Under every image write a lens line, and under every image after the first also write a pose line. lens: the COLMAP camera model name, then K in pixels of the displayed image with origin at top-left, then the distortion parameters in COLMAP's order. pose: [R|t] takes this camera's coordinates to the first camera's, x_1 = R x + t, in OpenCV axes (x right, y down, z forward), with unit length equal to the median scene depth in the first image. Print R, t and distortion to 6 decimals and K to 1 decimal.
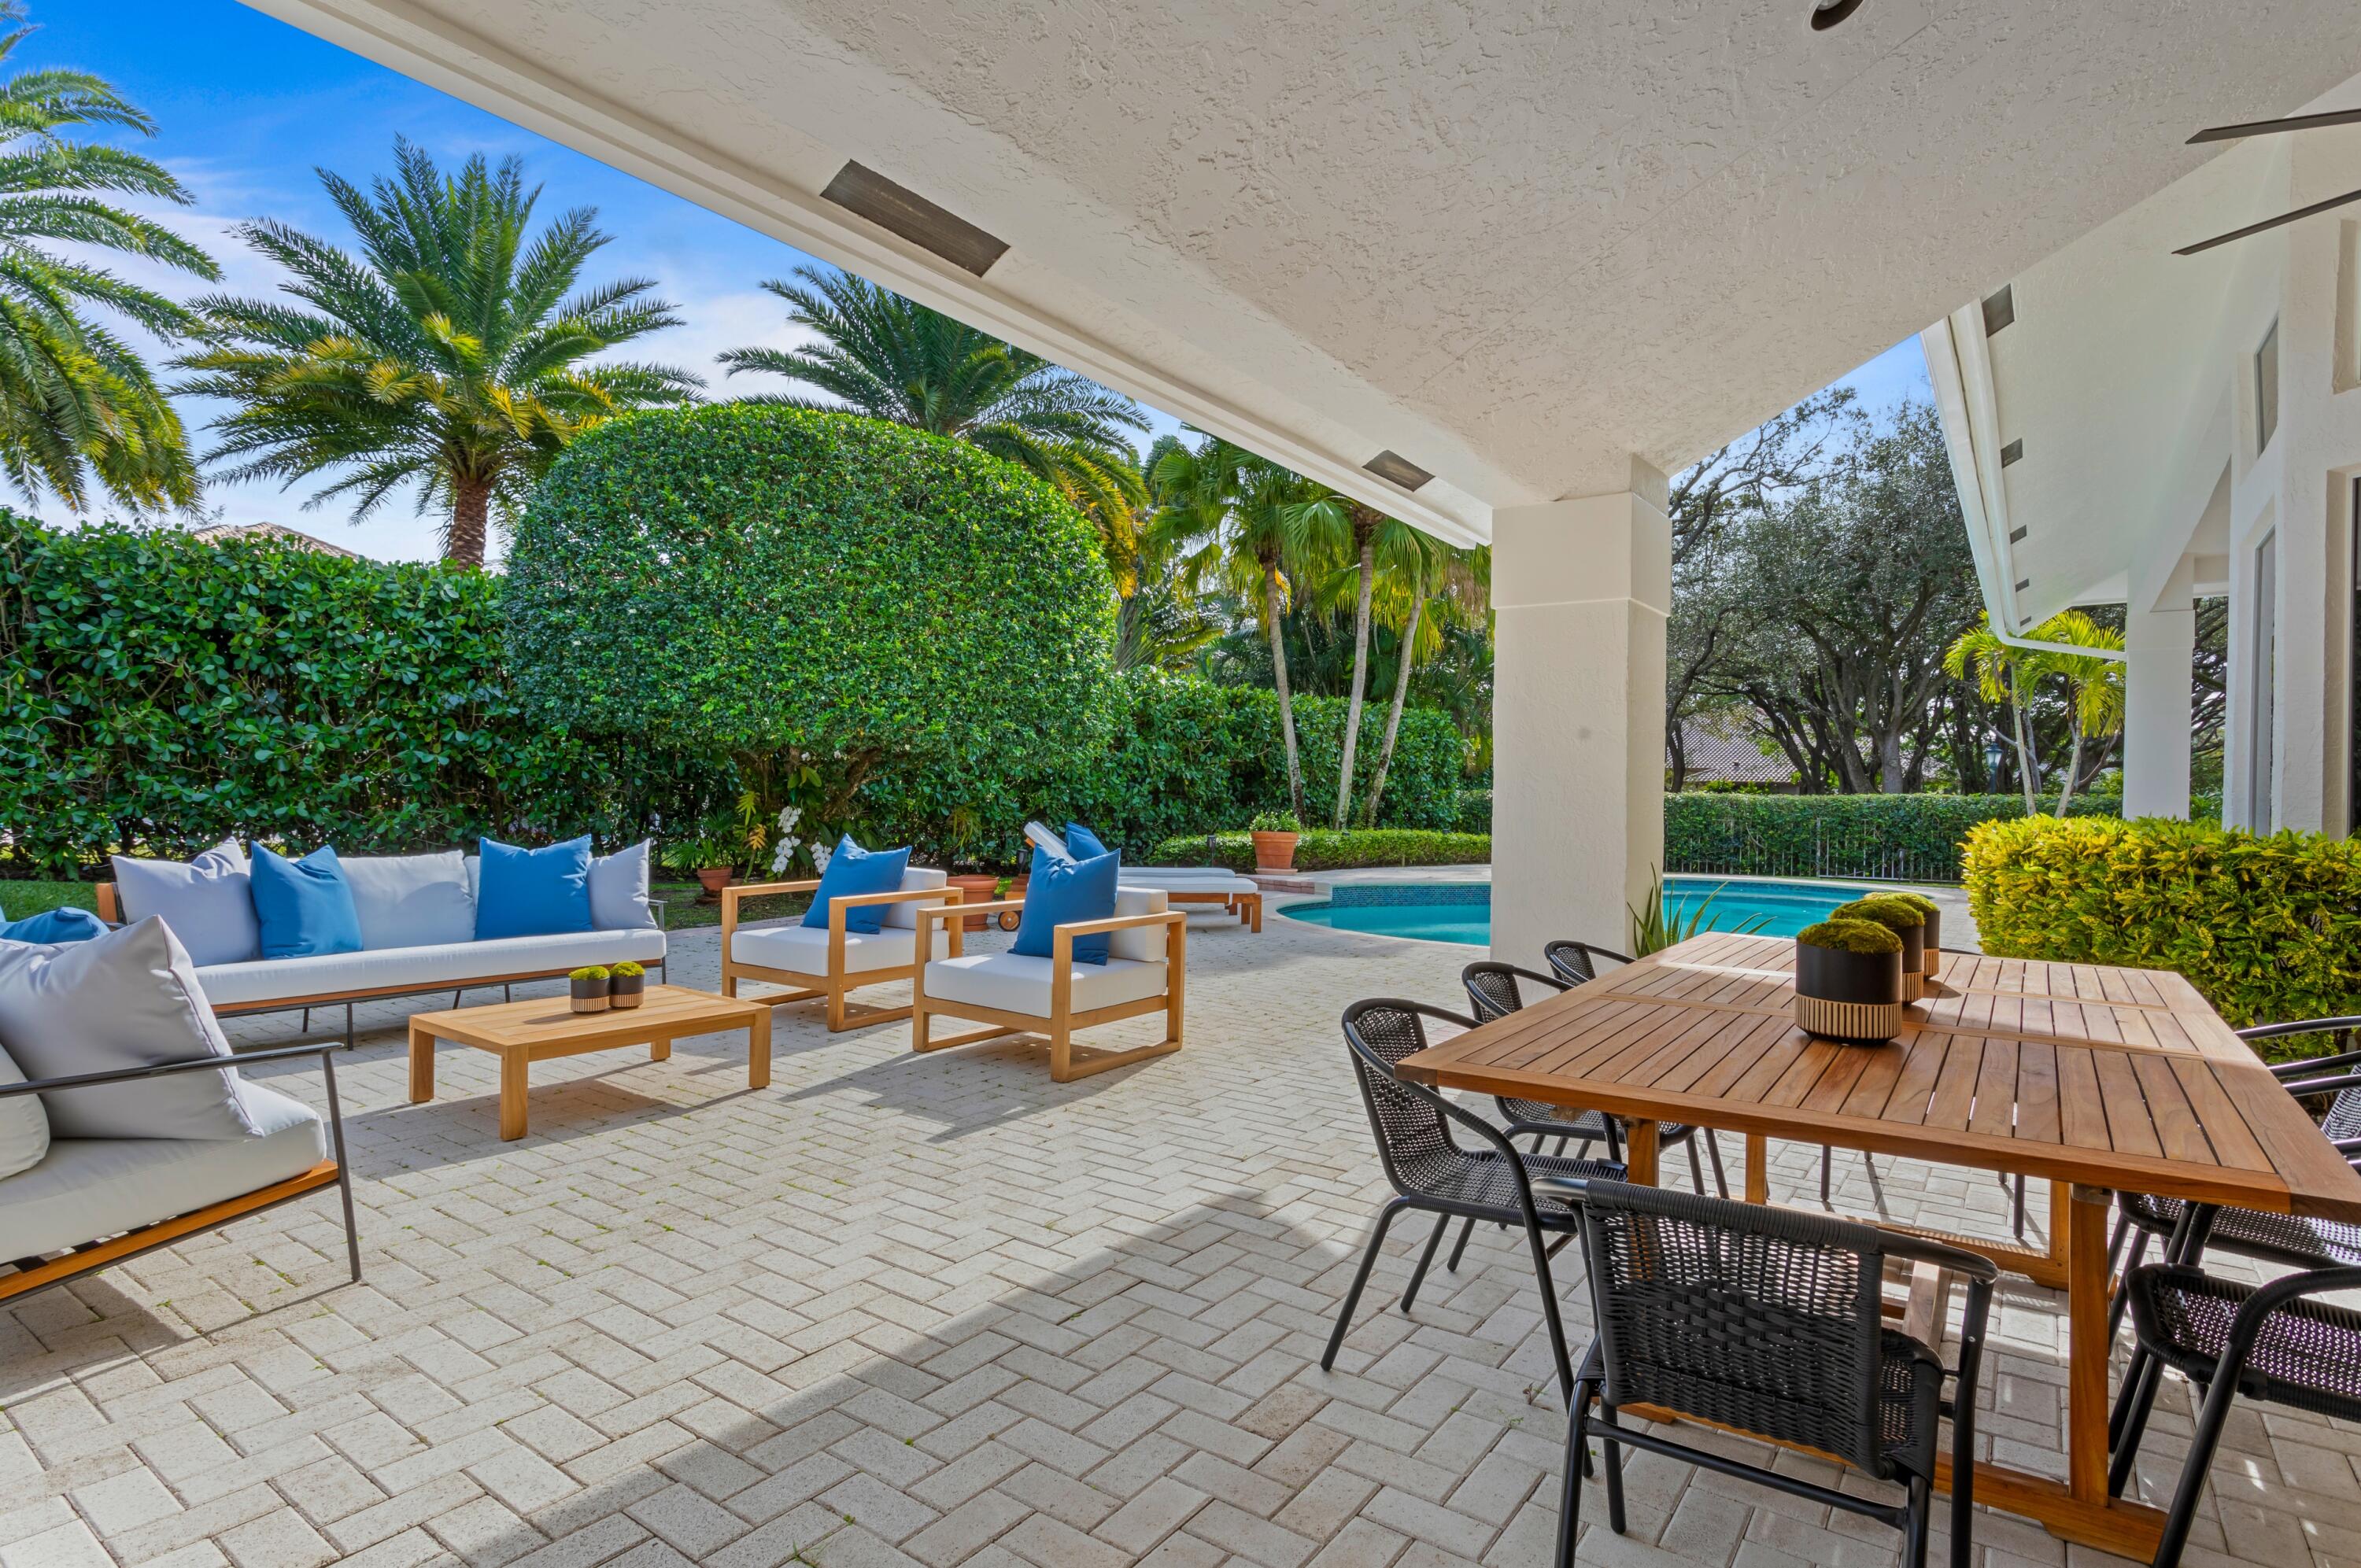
lens RADIAL K [[1198.9, 0, 1182.4], [0, 1198.9, 783.6], [0, 0, 1]] dist [0.002528, 0.000129]
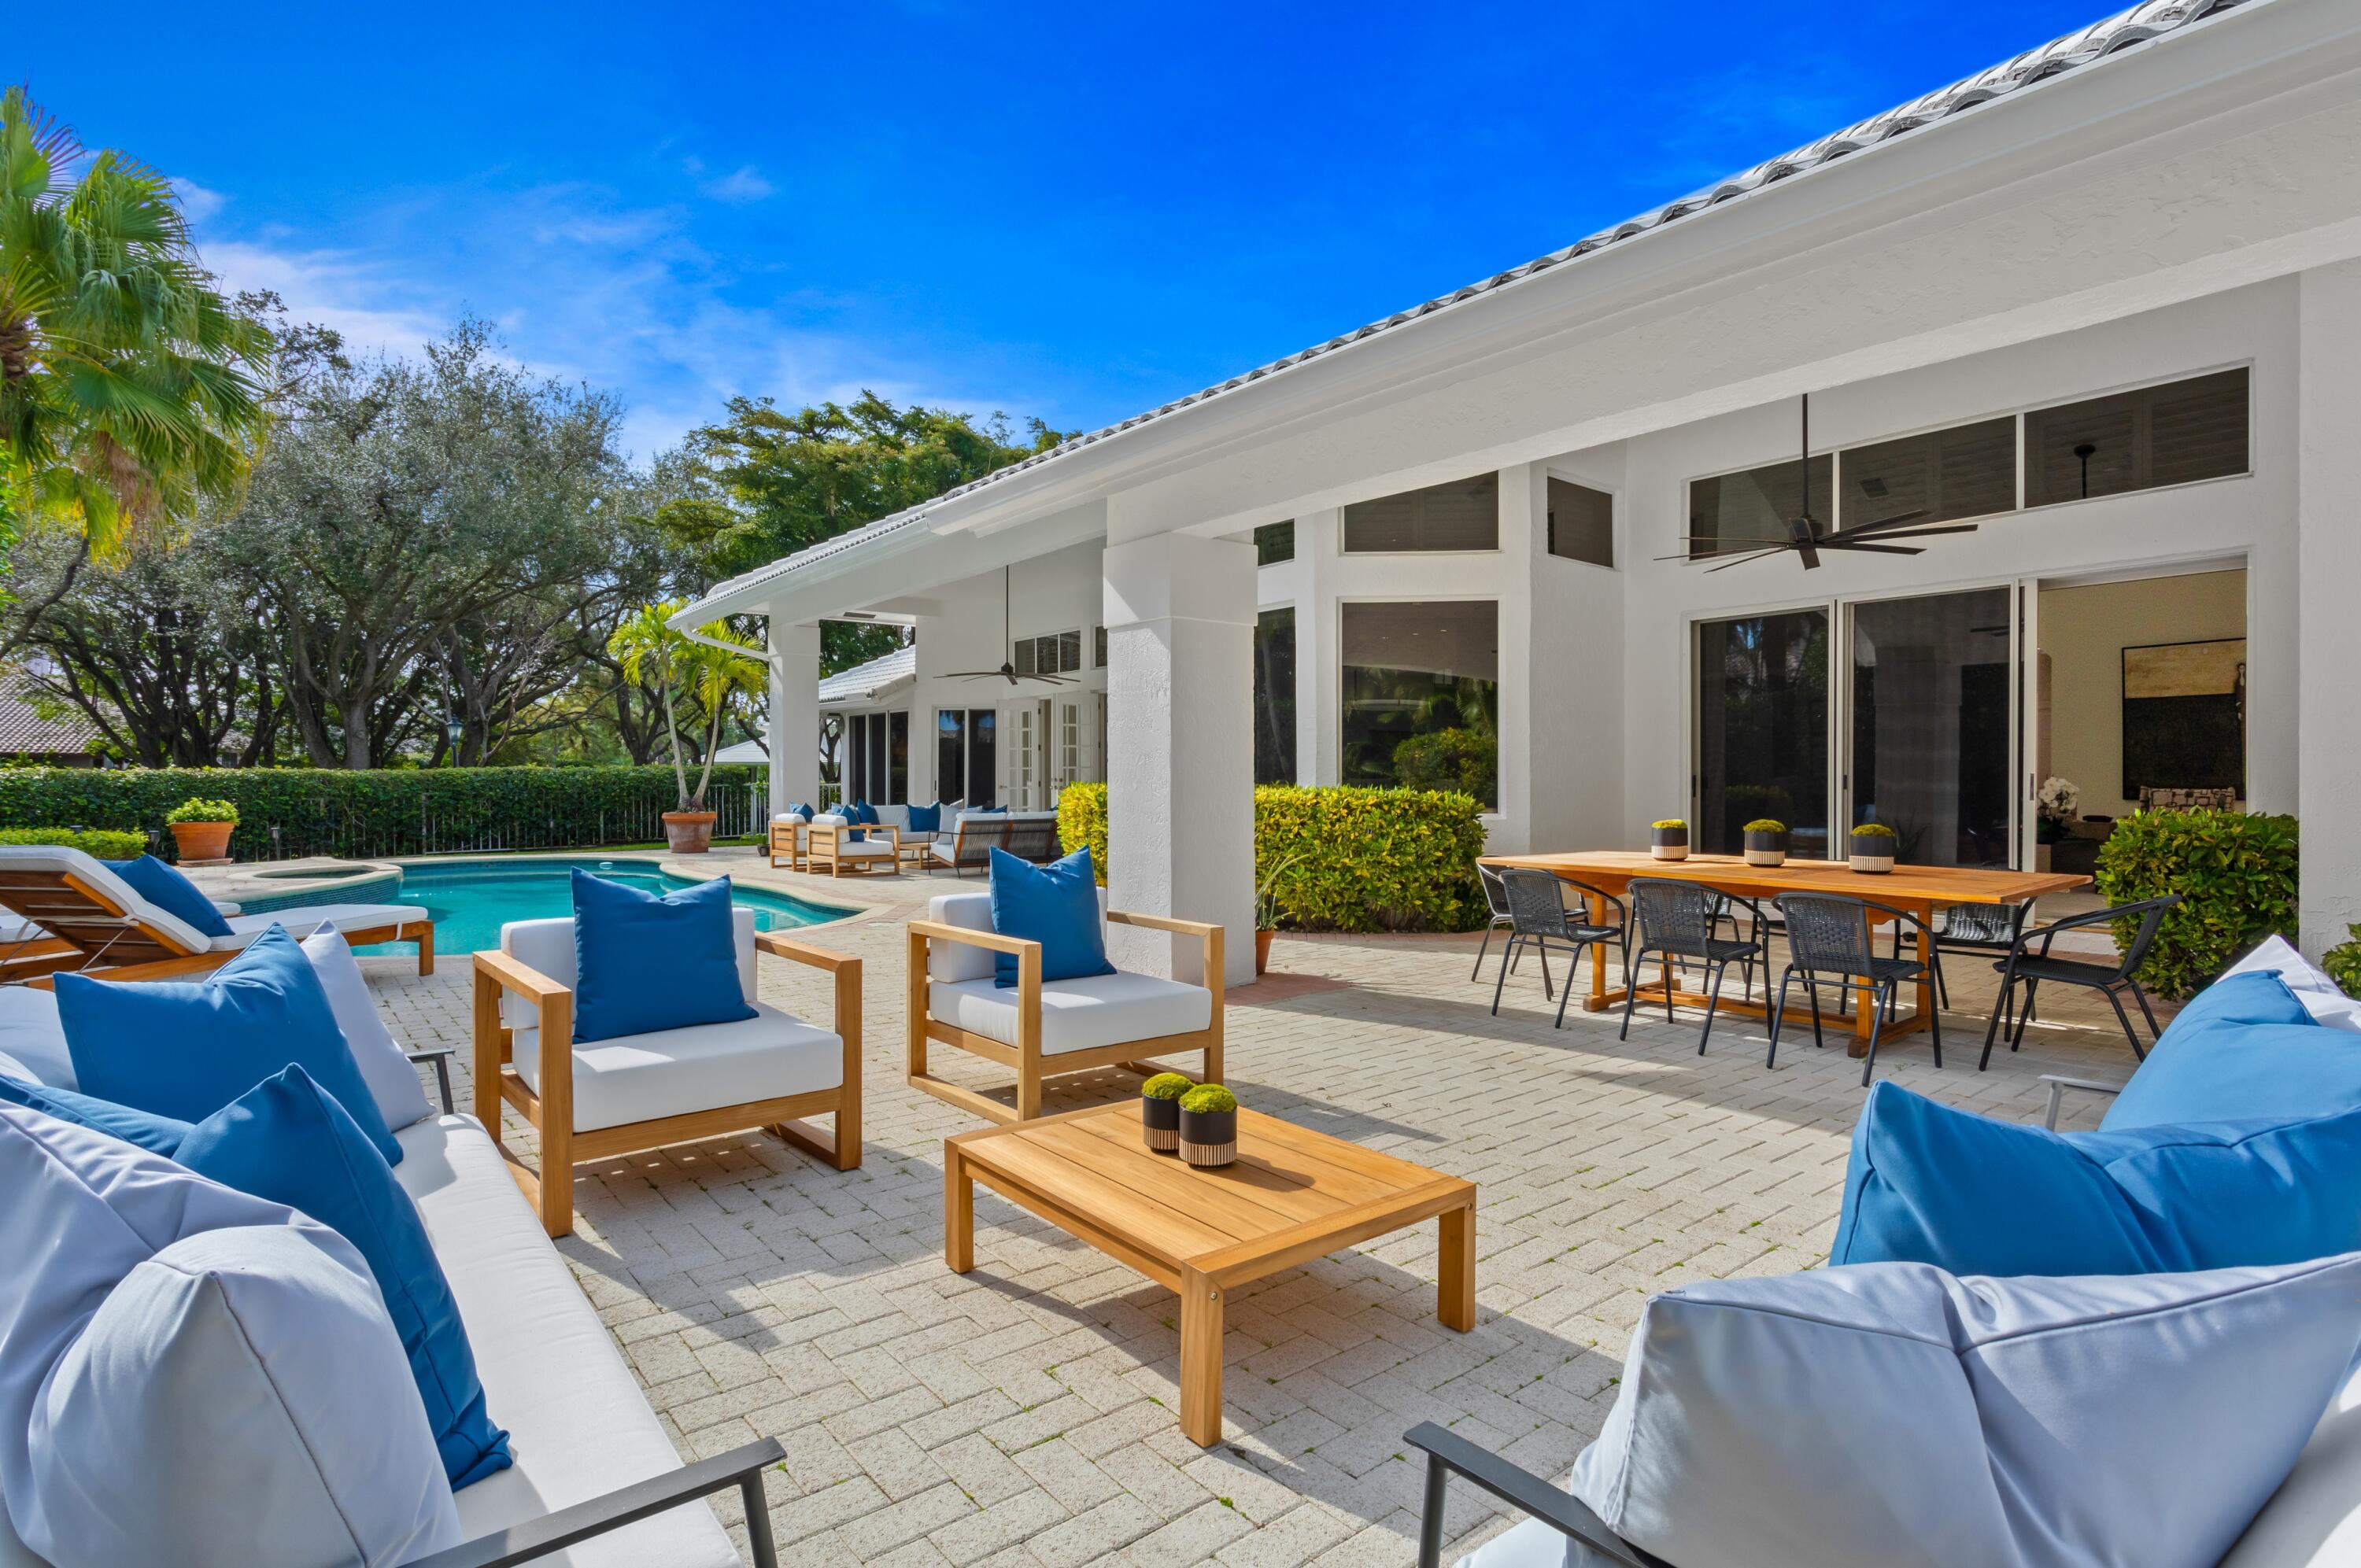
lens RADIAL K [[1193.5, 0, 1186.6], [0, 1193.5, 783.4], [0, 0, 1]] dist [-0.004960, 0.002176]
pose [[0.262598, -0.024644, 0.964591, -0.921037], [-0.000141, 0.999673, 0.025579, -0.009845], [-0.964905, -0.006853, 0.262508, 0.740771]]
